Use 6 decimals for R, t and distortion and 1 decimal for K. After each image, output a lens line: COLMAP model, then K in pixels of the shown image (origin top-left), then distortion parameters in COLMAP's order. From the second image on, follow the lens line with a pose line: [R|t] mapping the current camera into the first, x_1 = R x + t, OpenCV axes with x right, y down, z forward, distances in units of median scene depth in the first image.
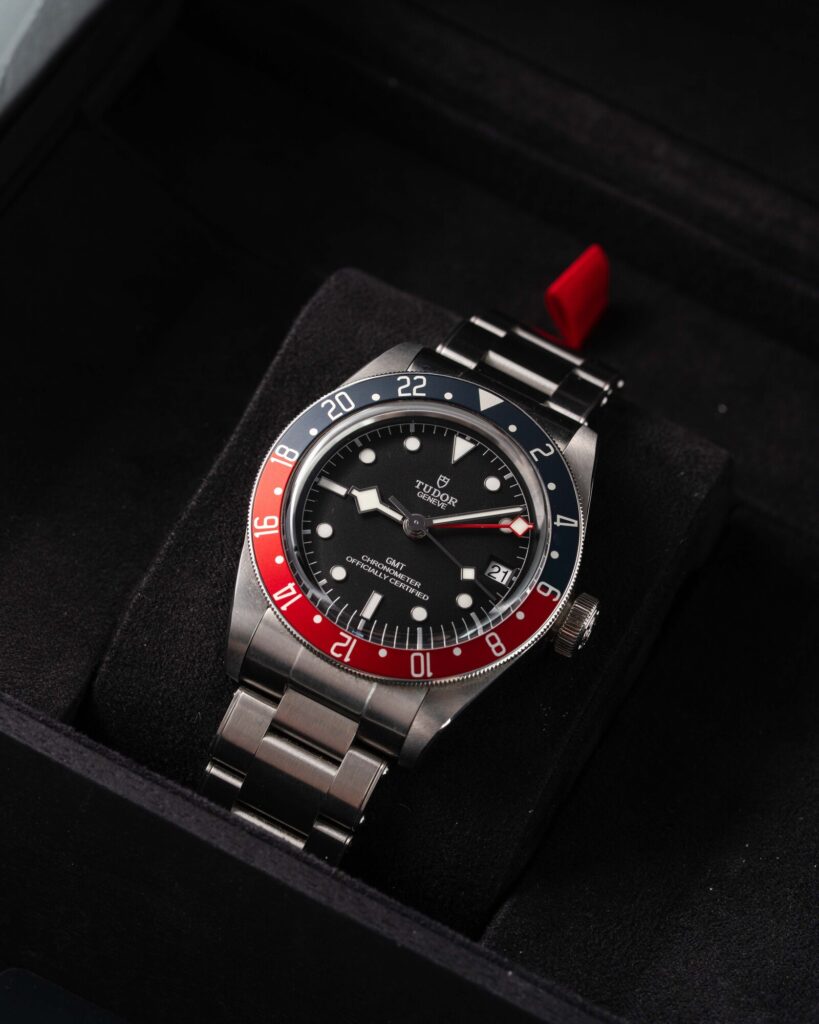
lens RADIAL K [[4327.6, 0, 407.3], [0, 4327.6, 509.5], [0, 0, 1]] dist [-0.052150, 0.000000]
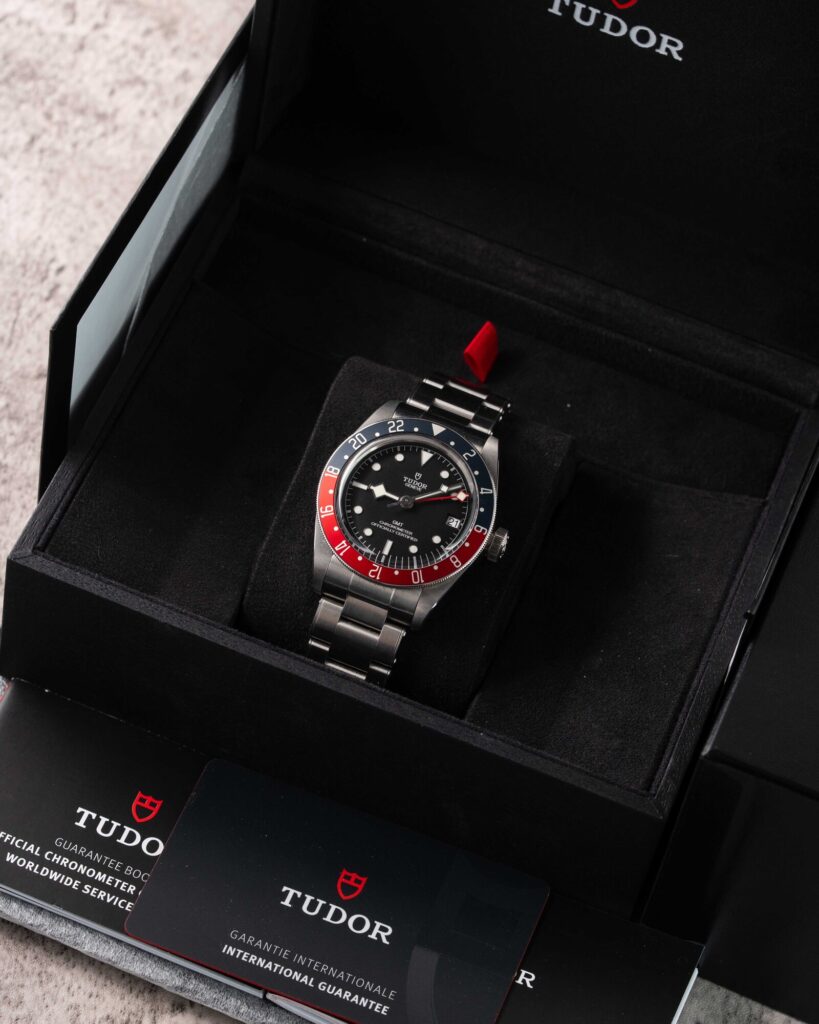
lens RADIAL K [[4327.6, 0, 409.4], [0, 4327.6, 513.0], [0, 0, 1]] dist [-0.052150, 0.000000]
pose [[0.994015, -0.109218, 0.002166, -0.001302], [0.108869, 0.992084, 0.062587, -0.107917], [-0.008985, -0.061977, 0.998037, -0.862253]]
